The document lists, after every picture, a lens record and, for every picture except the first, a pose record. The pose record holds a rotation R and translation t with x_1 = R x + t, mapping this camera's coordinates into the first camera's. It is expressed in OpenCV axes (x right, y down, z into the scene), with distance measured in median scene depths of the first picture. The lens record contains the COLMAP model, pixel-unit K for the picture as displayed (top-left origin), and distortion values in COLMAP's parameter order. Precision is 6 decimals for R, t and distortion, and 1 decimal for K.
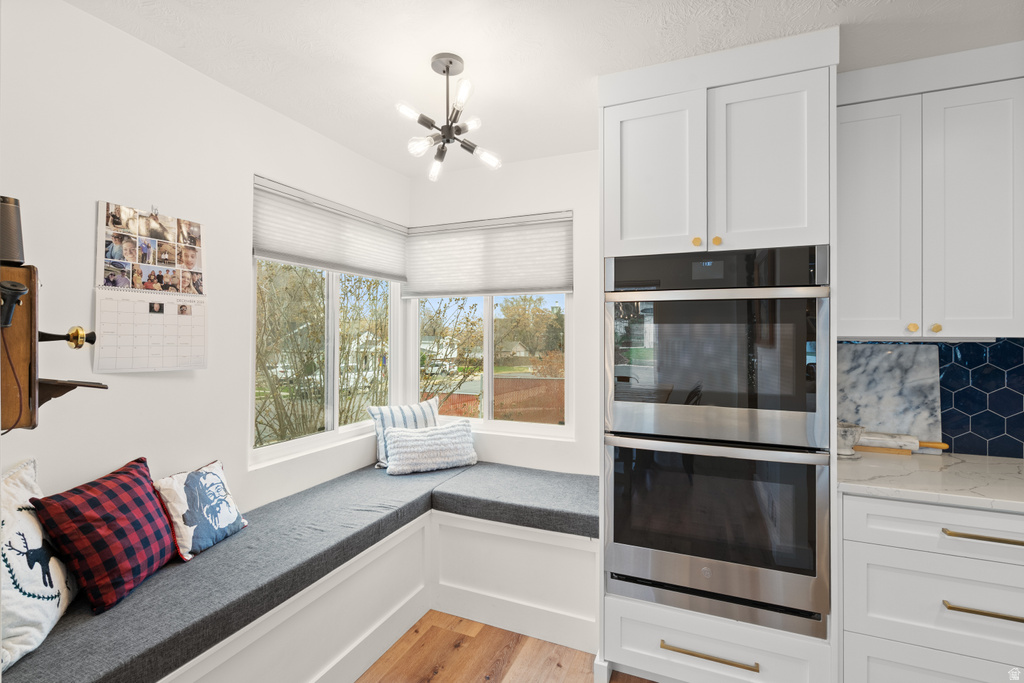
lens RADIAL K [[479.3, 0, 517.0], [0, 479.3, 334.6], [0, 0, 1]] dist [-0.006127, 0.002217]
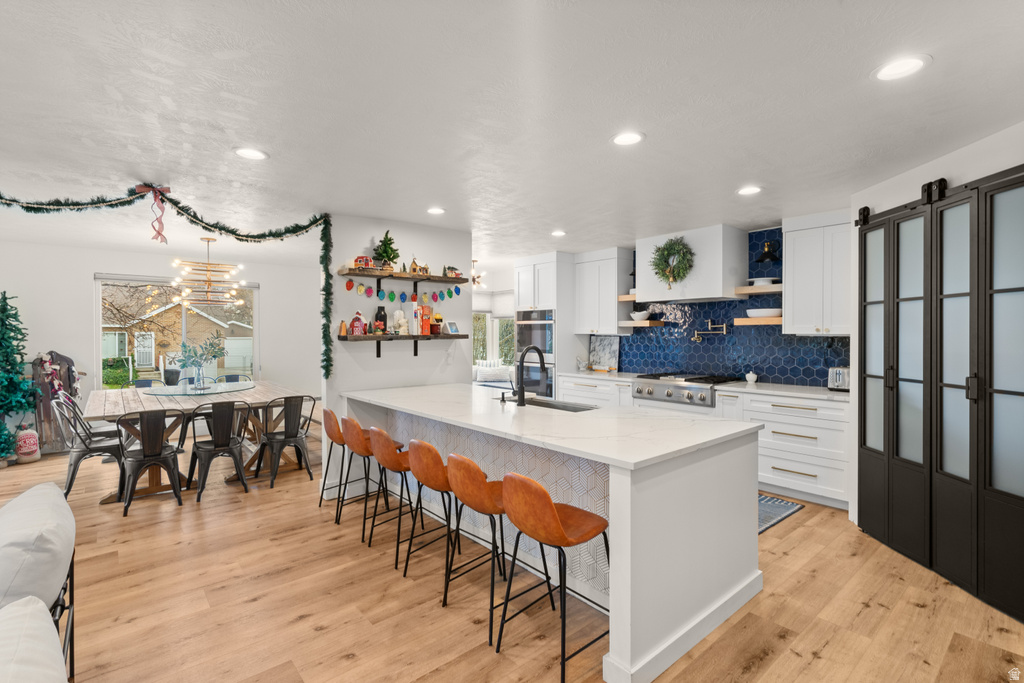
lens RADIAL K [[479.3, 0, 504.5], [0, 479.3, 340.3], [0, 0, 1]] dist [-0.006127, 0.002217]
pose [[0.888461, 0.004743, -0.458928, 1.663503], [-0.001621, 0.999973, 0.007197, 0.023943], [0.458950, -0.005650, 0.888444, -2.070308]]
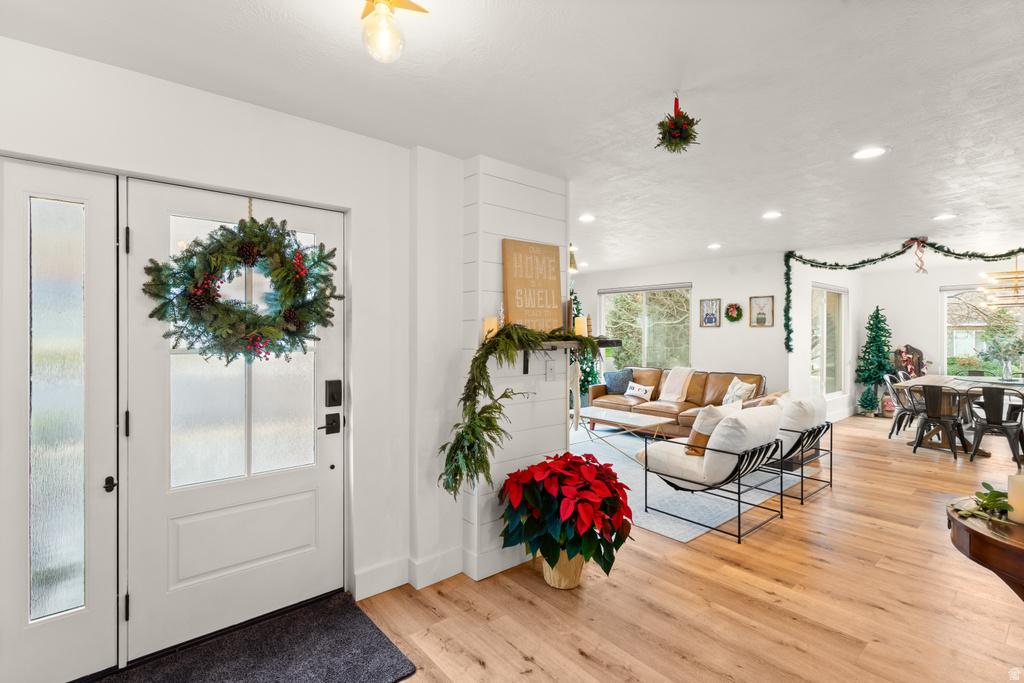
lens RADIAL K [[479.3, 0, 507.2], [0, 479.3, 330.9], [0, 0, 1]] dist [-0.006127, 0.002217]
pose [[-0.467014, -0.004118, -0.884240, 3.139379], [-0.004107, 0.999988, -0.002487, 0.018359], [0.884241, 0.002470, -0.467025, -1.907050]]
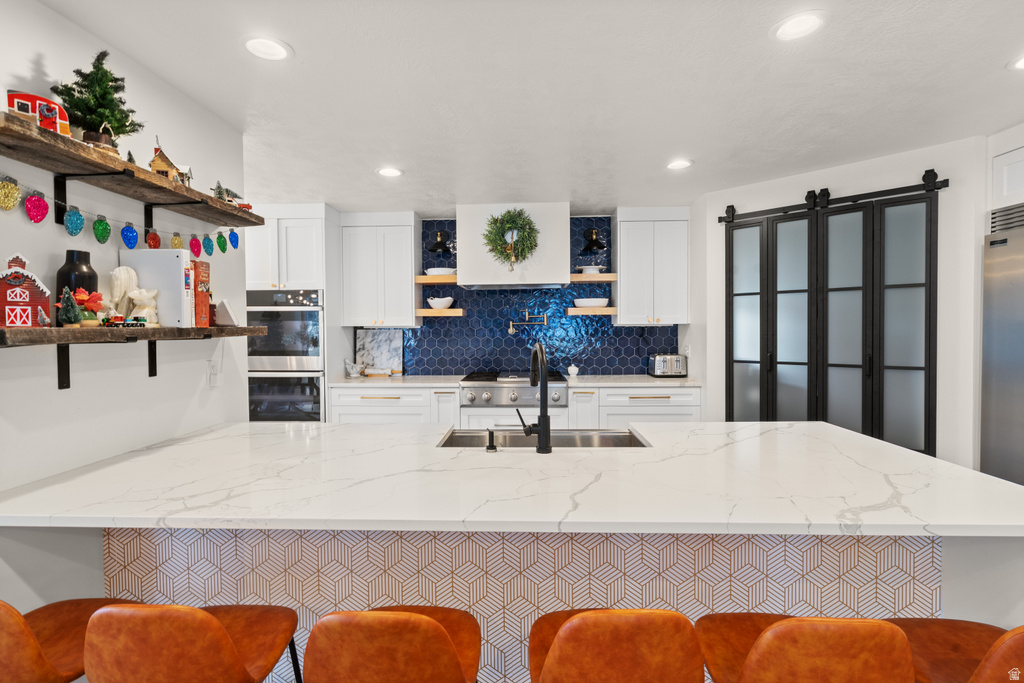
lens RADIAL K [[479.3, 0, 508.6], [0, 479.3, 340.8], [0, 0, 1]] dist [-0.006127, 0.002217]
pose [[0.938350, -0.018353, 0.345200, 0.571174], [0.010651, 0.999651, 0.024194, 0.025773], [-0.345523, -0.019026, 0.938217, -1.406921]]
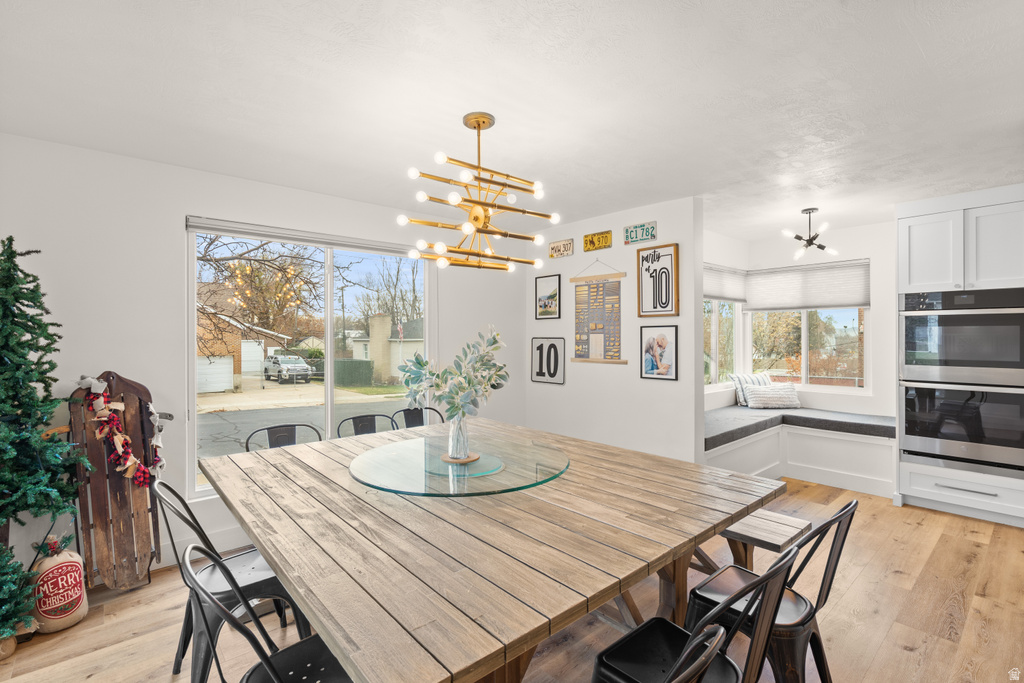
lens RADIAL K [[479.3, 0, 503.8], [0, 479.3, 336.9], [0, 0, 1]] dist [-0.006127, 0.002217]
pose [[0.892190, -0.002575, -0.451653, -0.379934], [0.002077, 0.999997, -0.001599, 0.019077], [0.451656, 0.000488, 0.892192, -1.494258]]
